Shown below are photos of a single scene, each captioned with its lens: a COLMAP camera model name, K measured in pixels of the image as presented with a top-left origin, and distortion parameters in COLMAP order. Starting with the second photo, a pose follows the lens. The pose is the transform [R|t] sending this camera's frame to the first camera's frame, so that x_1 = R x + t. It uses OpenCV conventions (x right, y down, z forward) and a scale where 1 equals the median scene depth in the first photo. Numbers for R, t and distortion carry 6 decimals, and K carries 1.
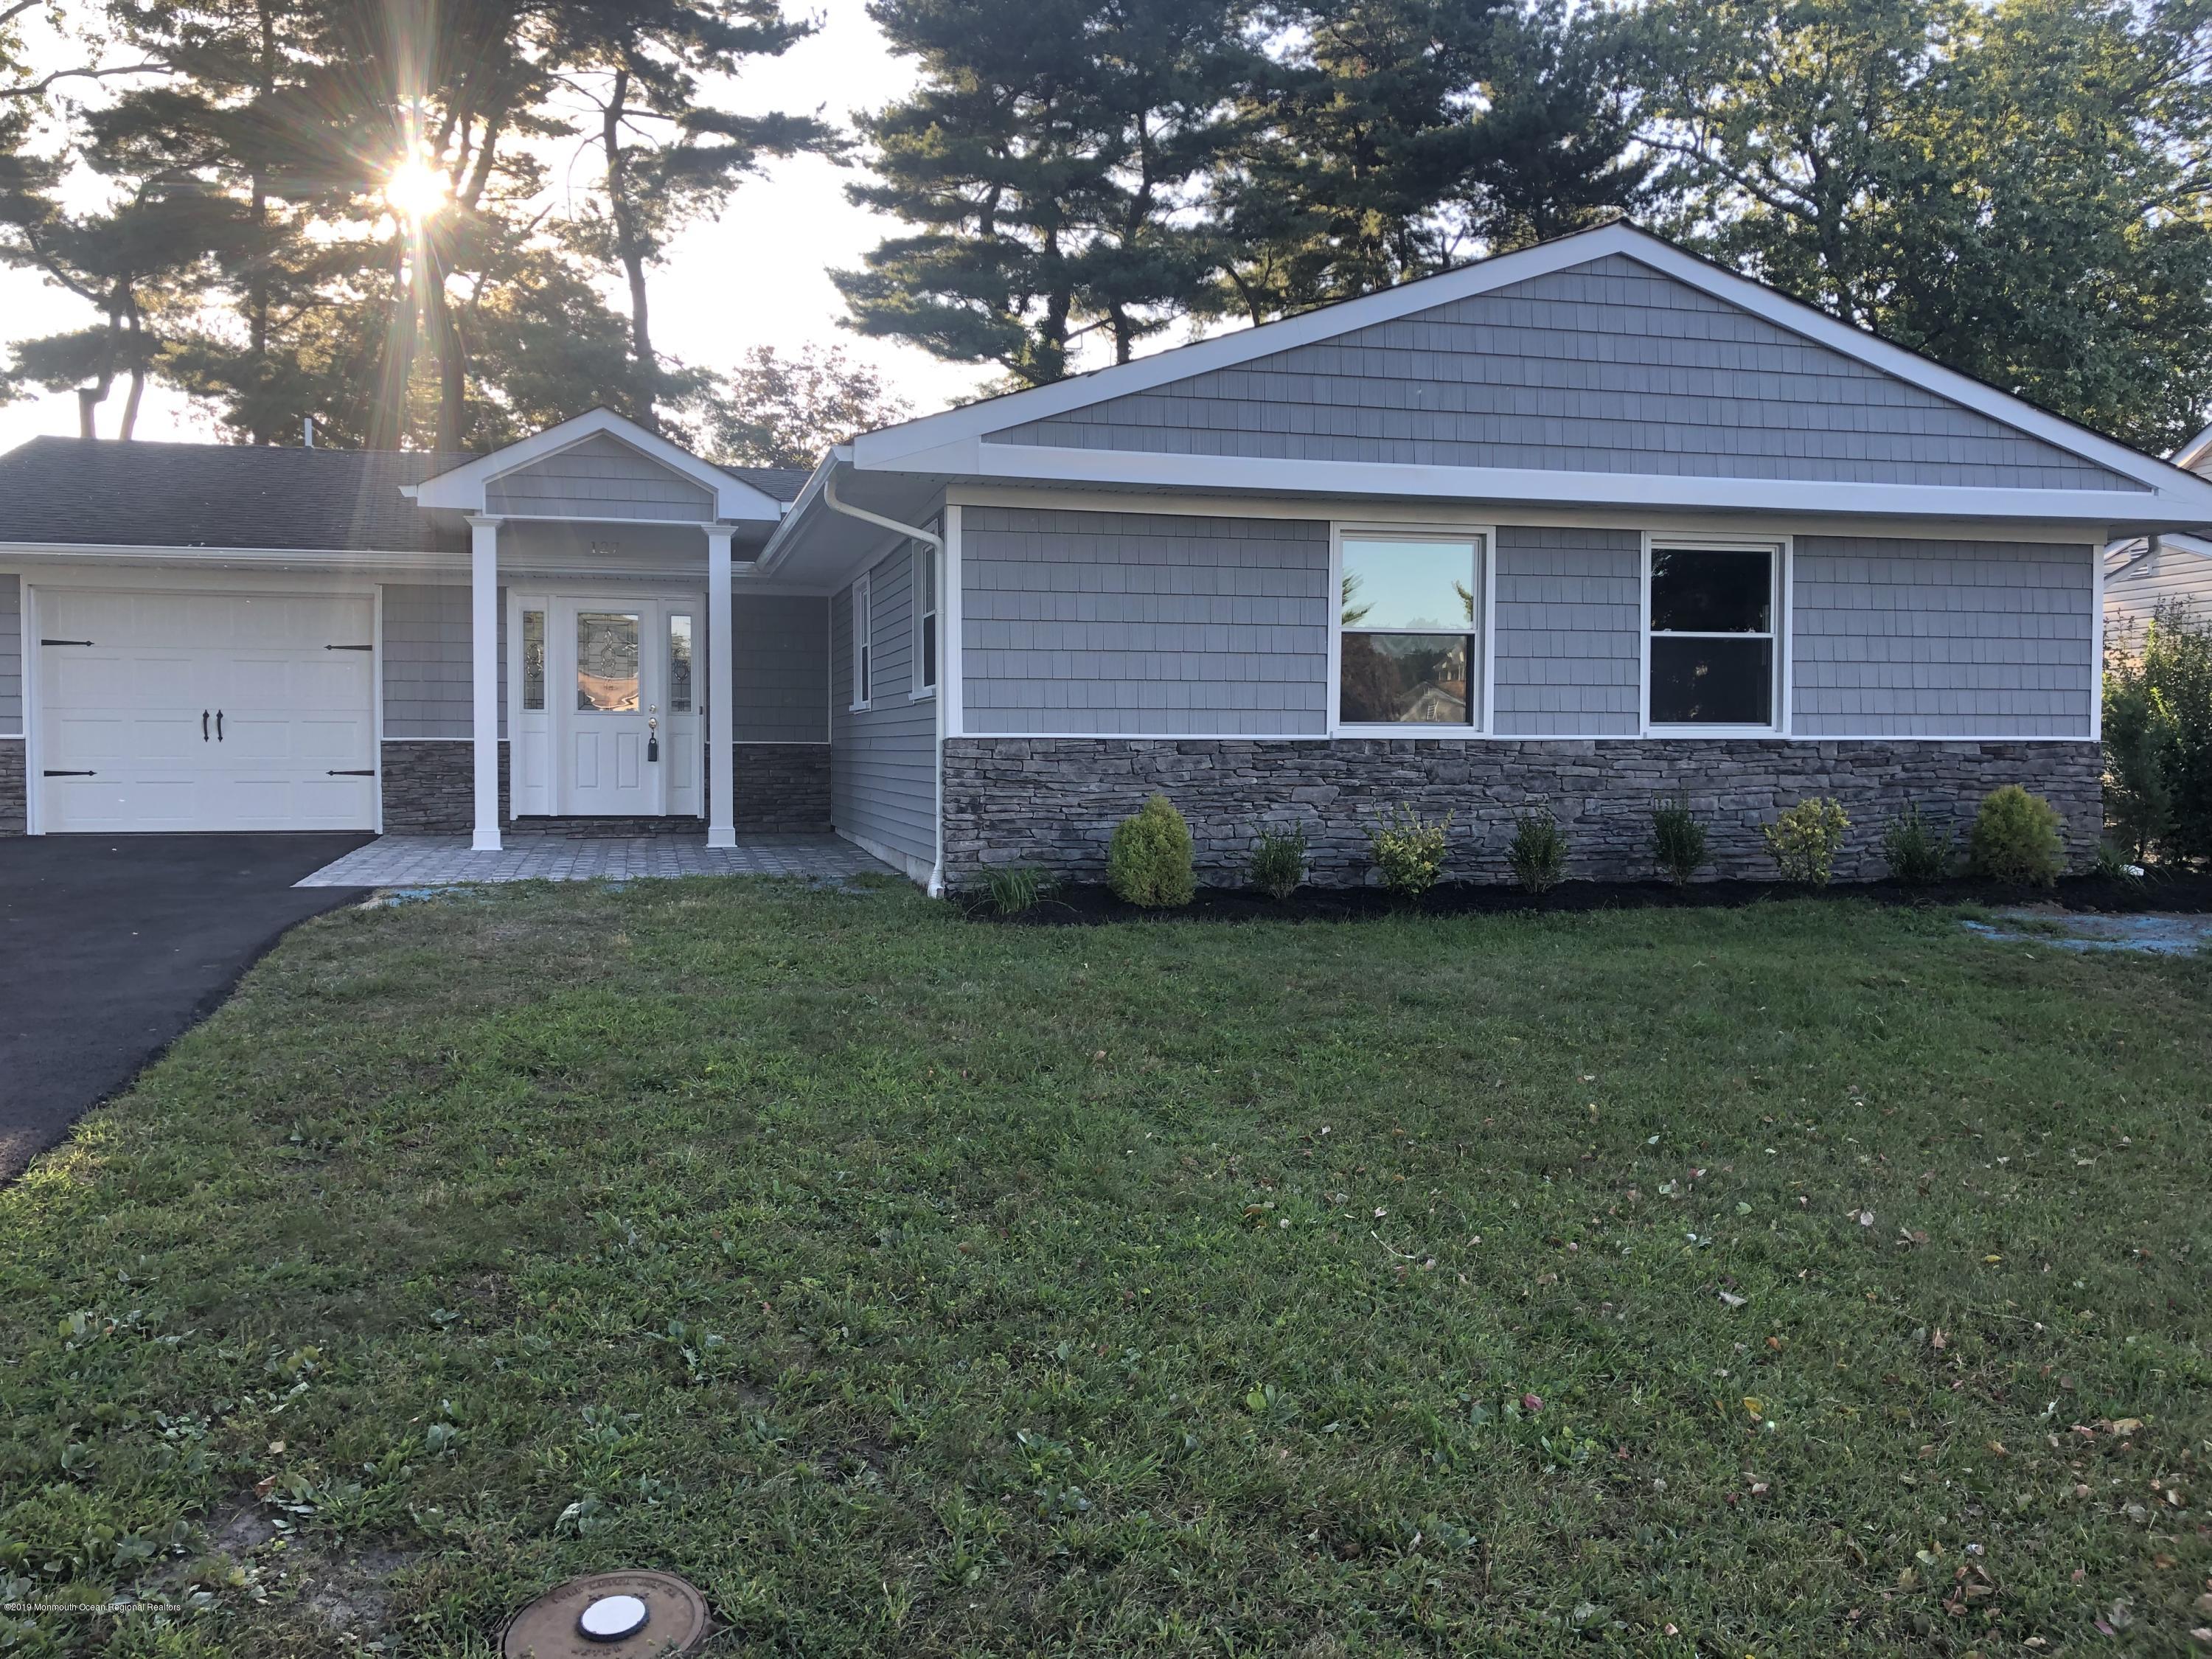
lens RADIAL K [[1820.3, 0, 1104.4], [0, 1820.3, 834.5], [0, 0, 1]] dist [0.037740, -0.033327]
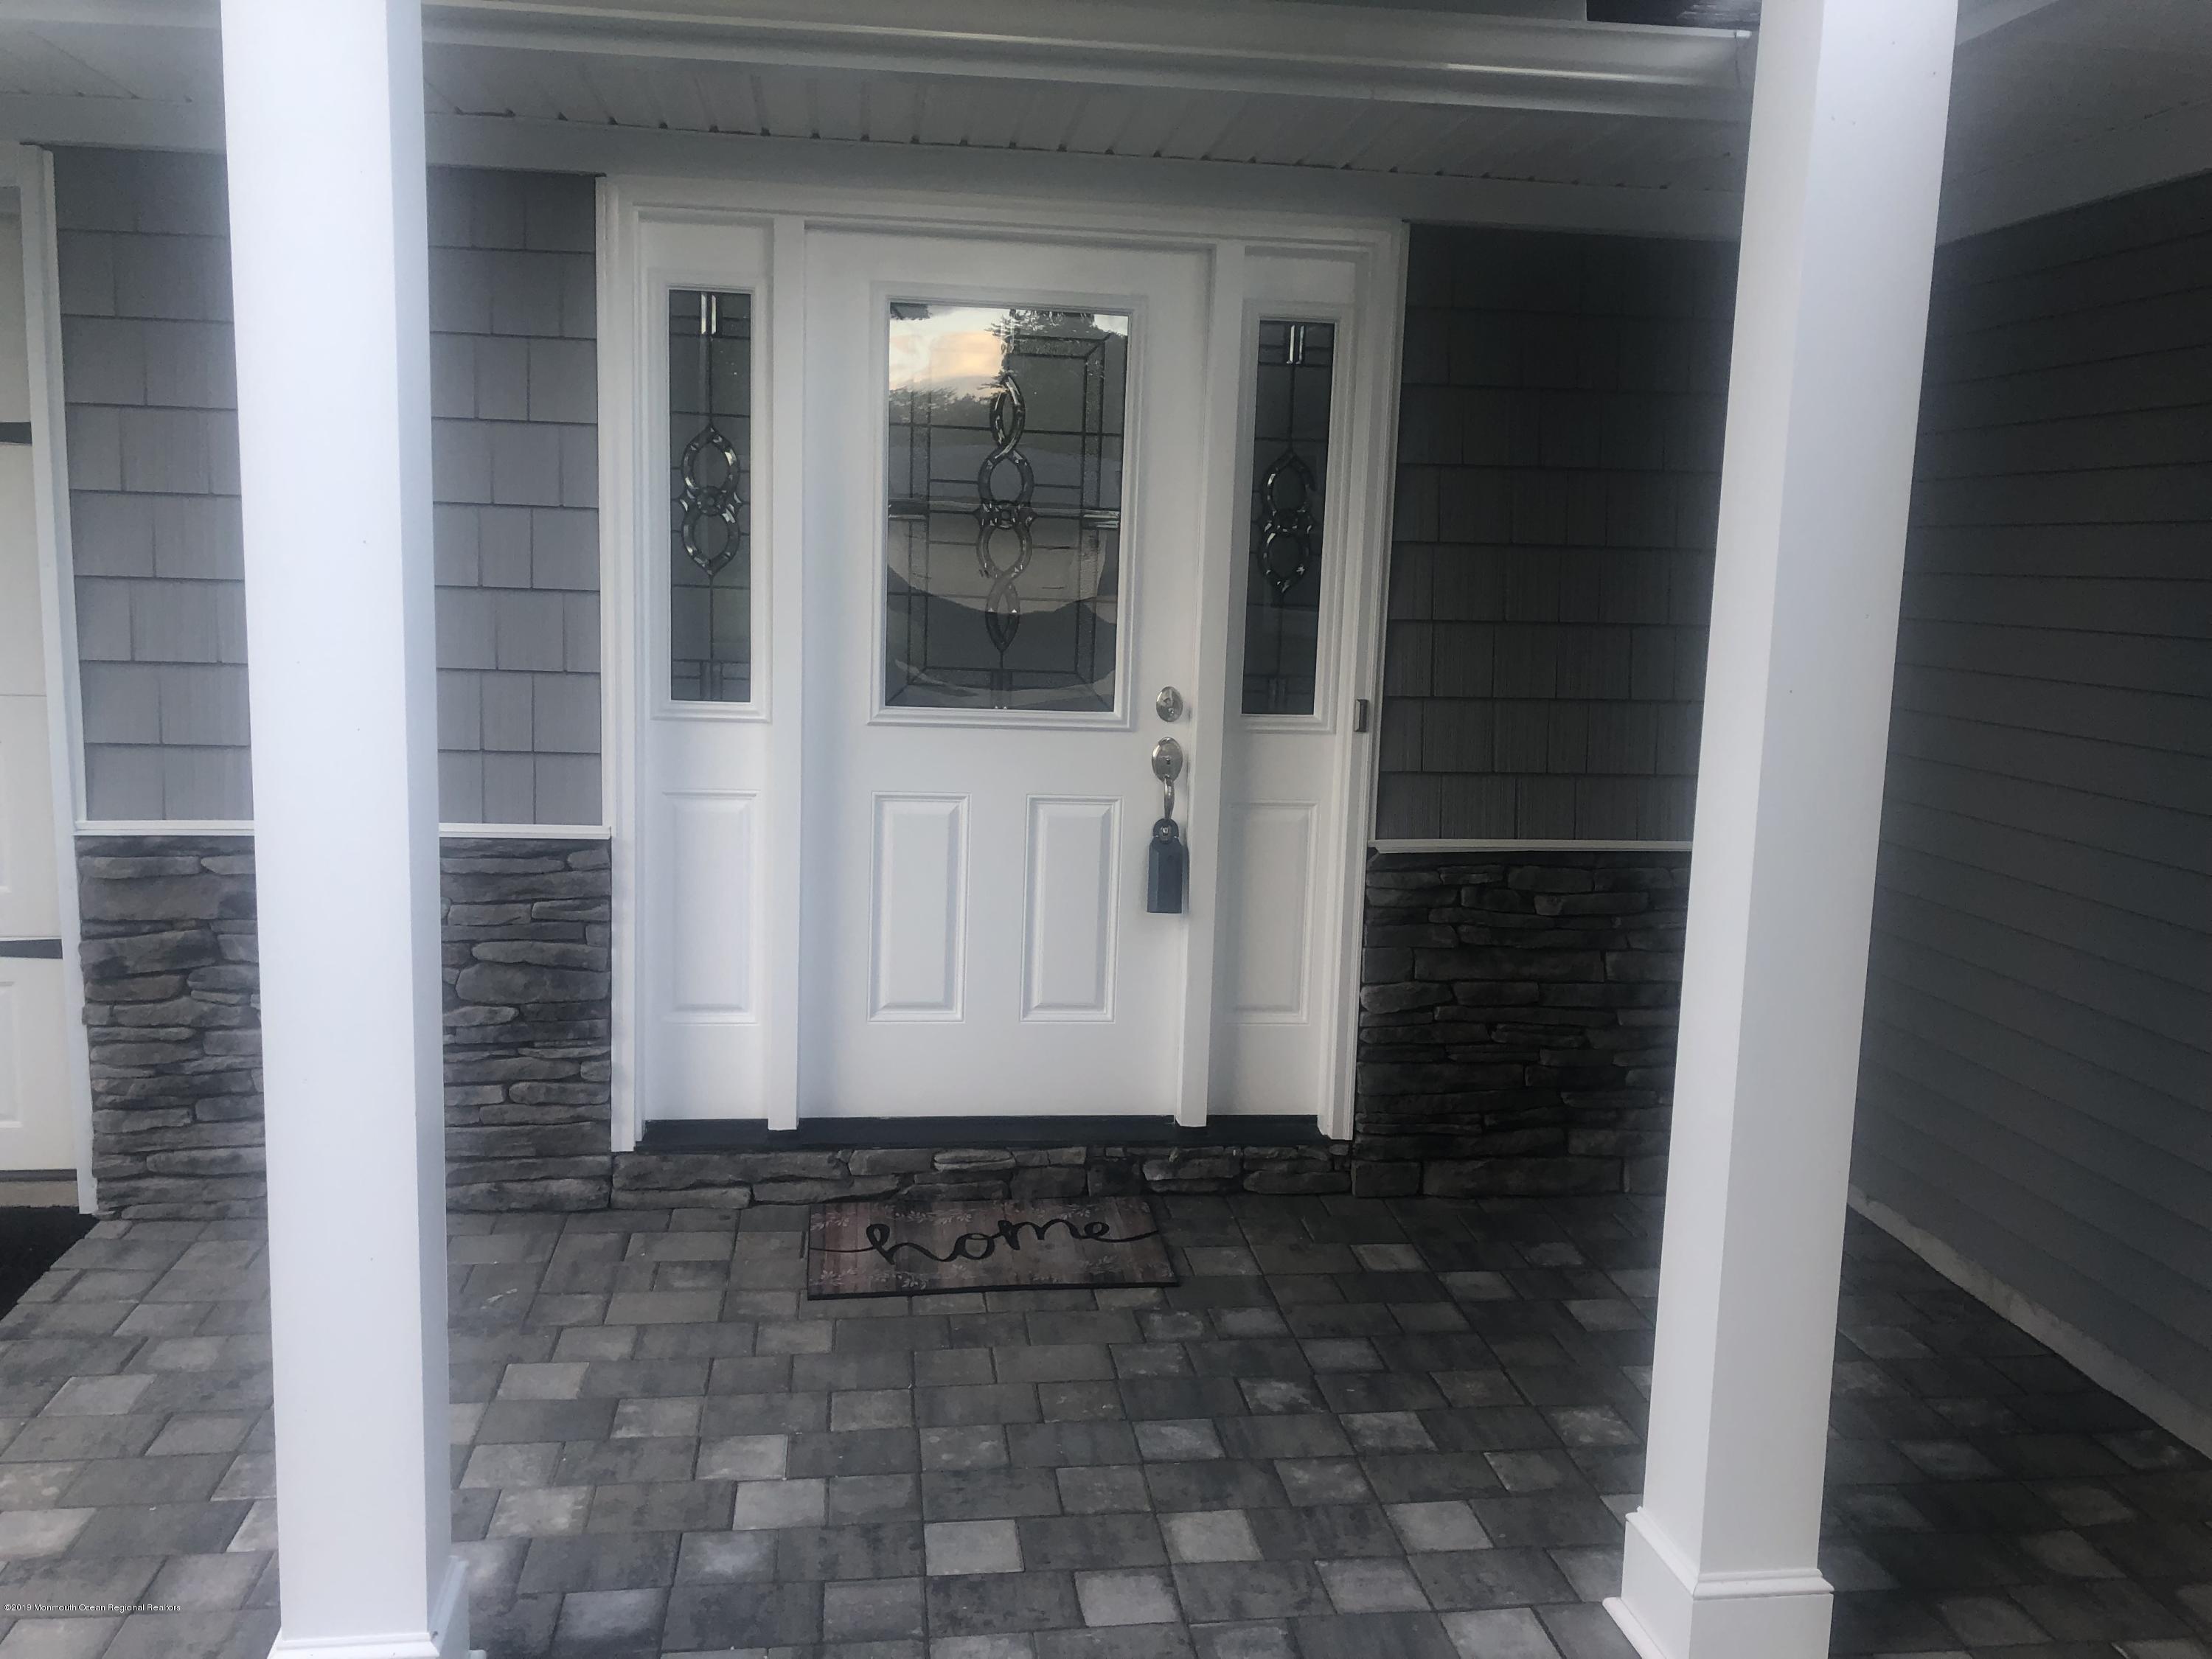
lens RADIAL K [[1820.3, 0, 1094.6], [0, 1820.3, 820.9], [0, 0, 1]] dist [0.037740, -0.033327]
pose [[0.993884, 0.040200, -0.102855, -0.257891], [-0.028320, 0.993024, 0.114460, -0.089940], [0.106739, -0.110847, 0.988089, 0.836253]]
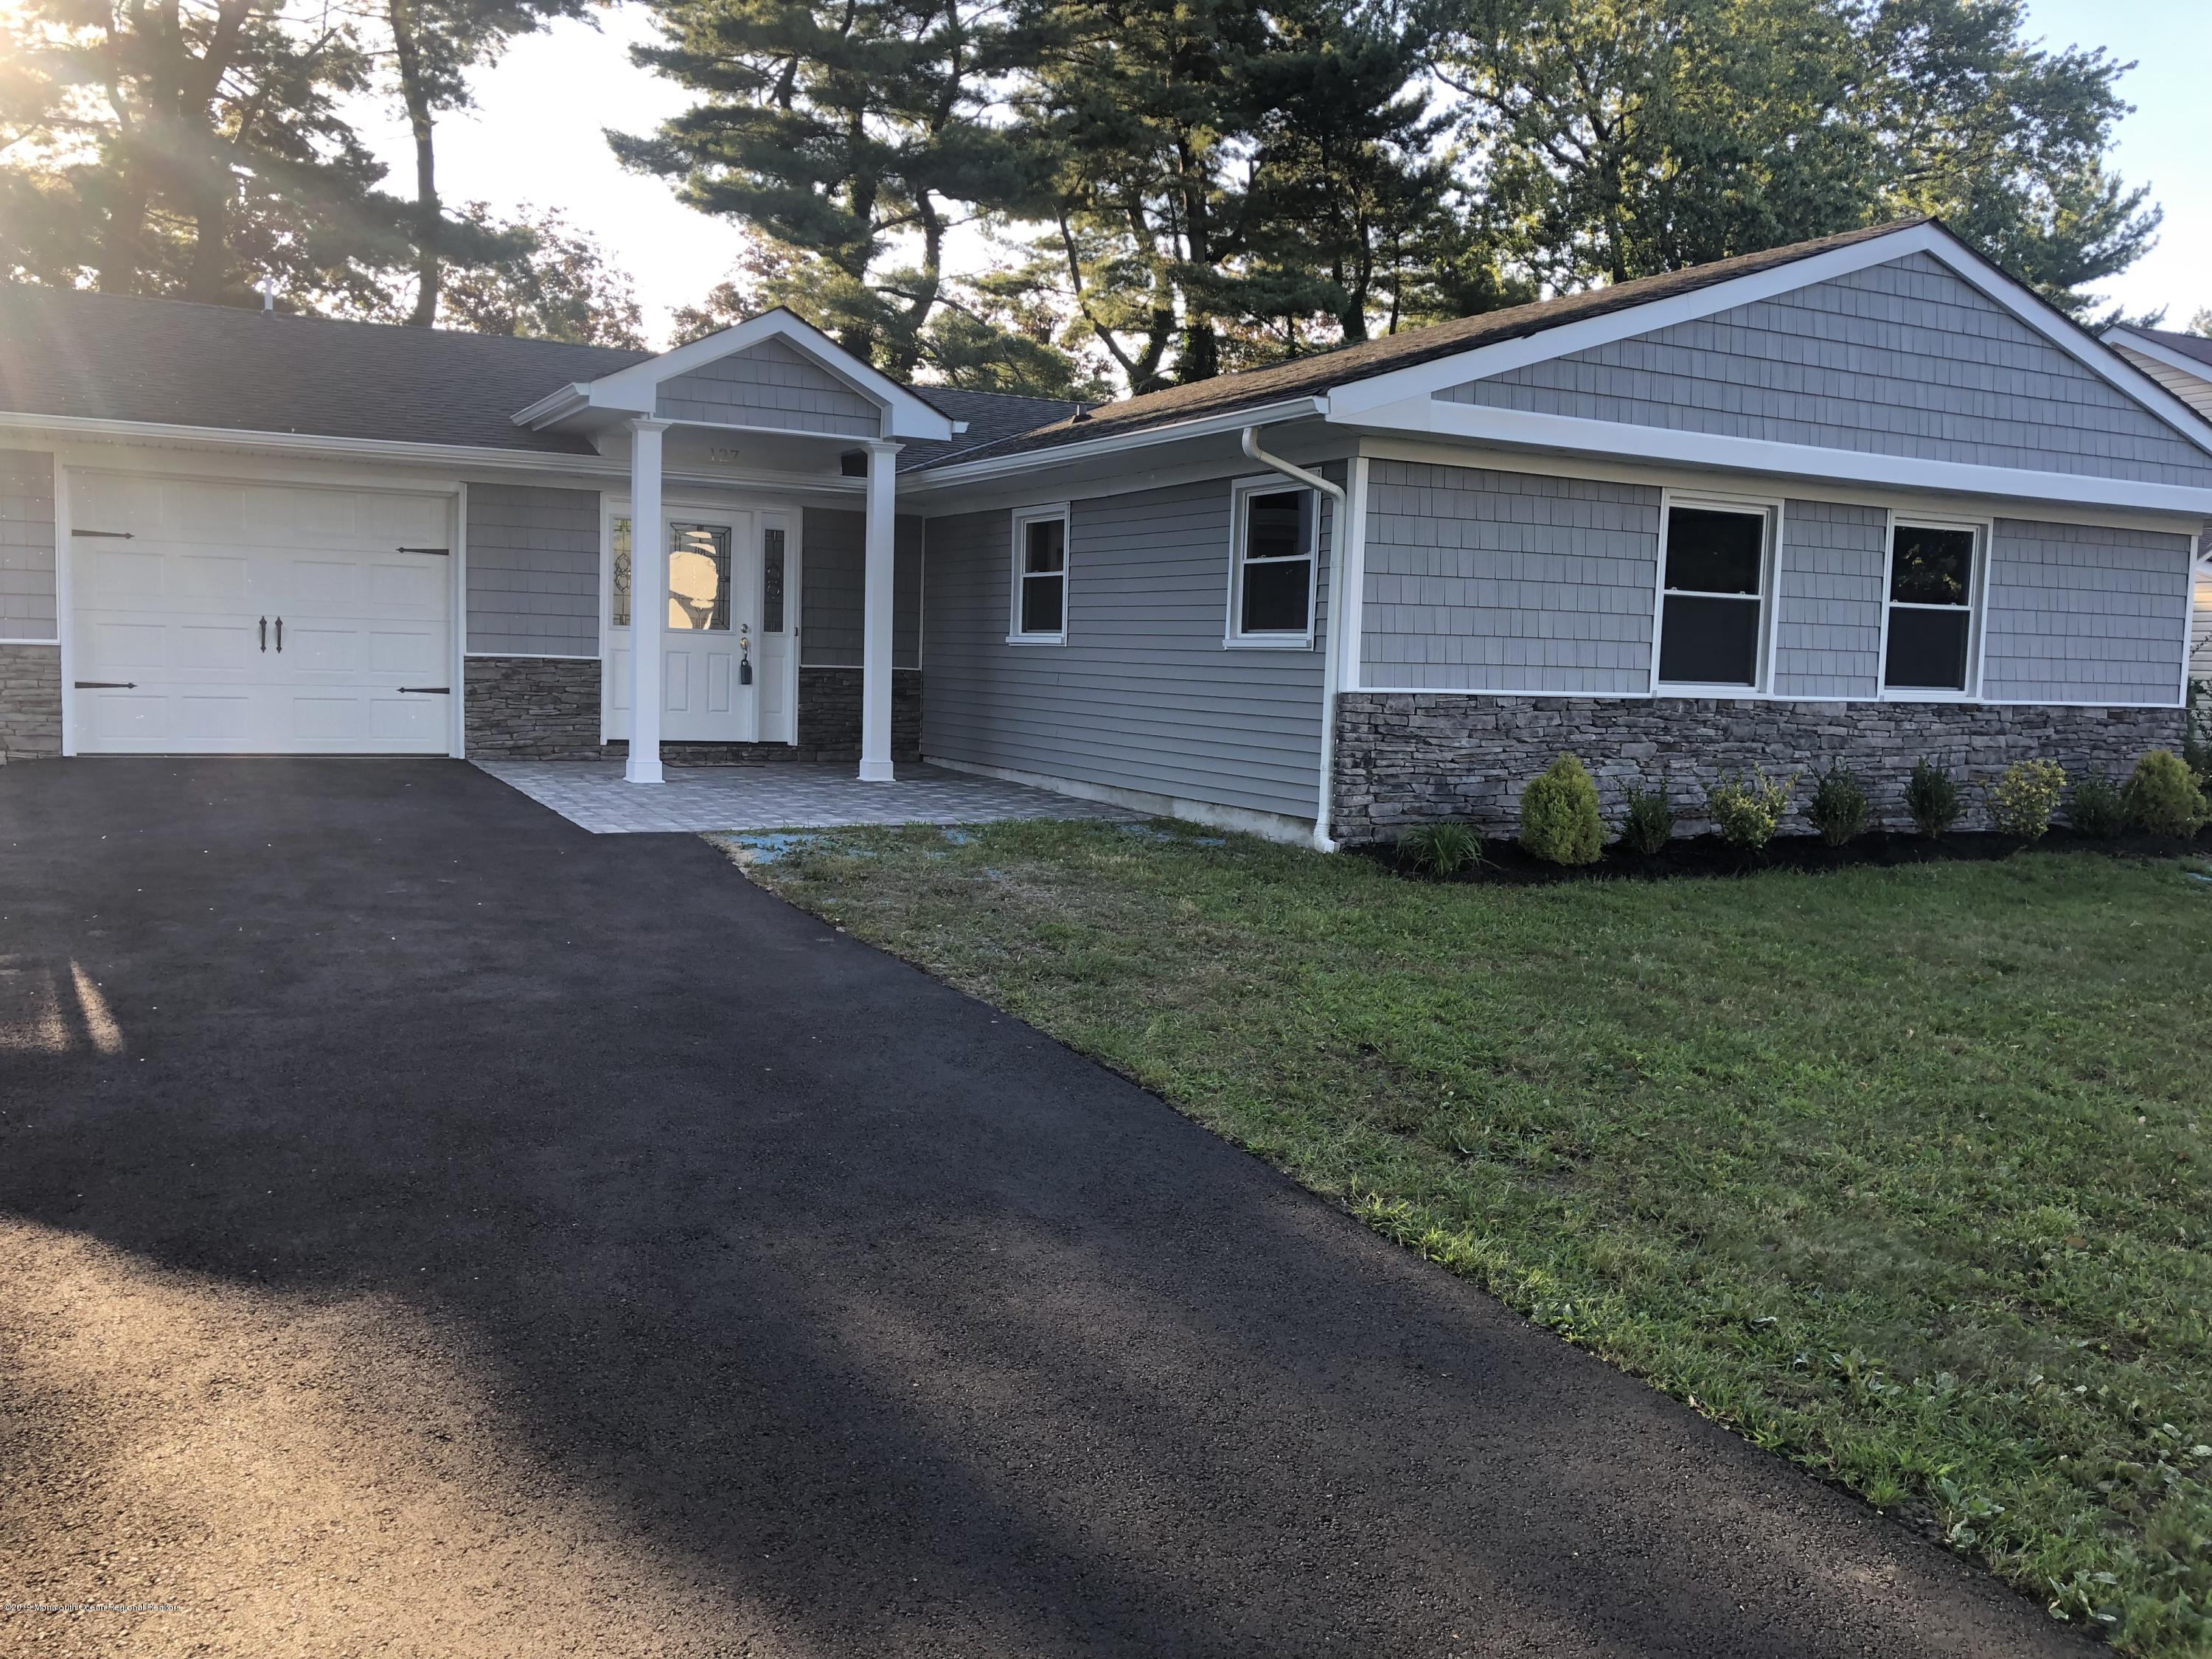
lens RADIAL K [[1820.3, 0, 1109.1], [0, 1820.3, 826.2], [0, 0, 1]] dist [0.037740, -0.033327]
pose [[0.969953, 0.004553, 0.243251, -0.327074], [-0.017586, 0.998522, 0.051432, -0.020663], [-0.242657, -0.054164, 0.968599, 0.042515]]
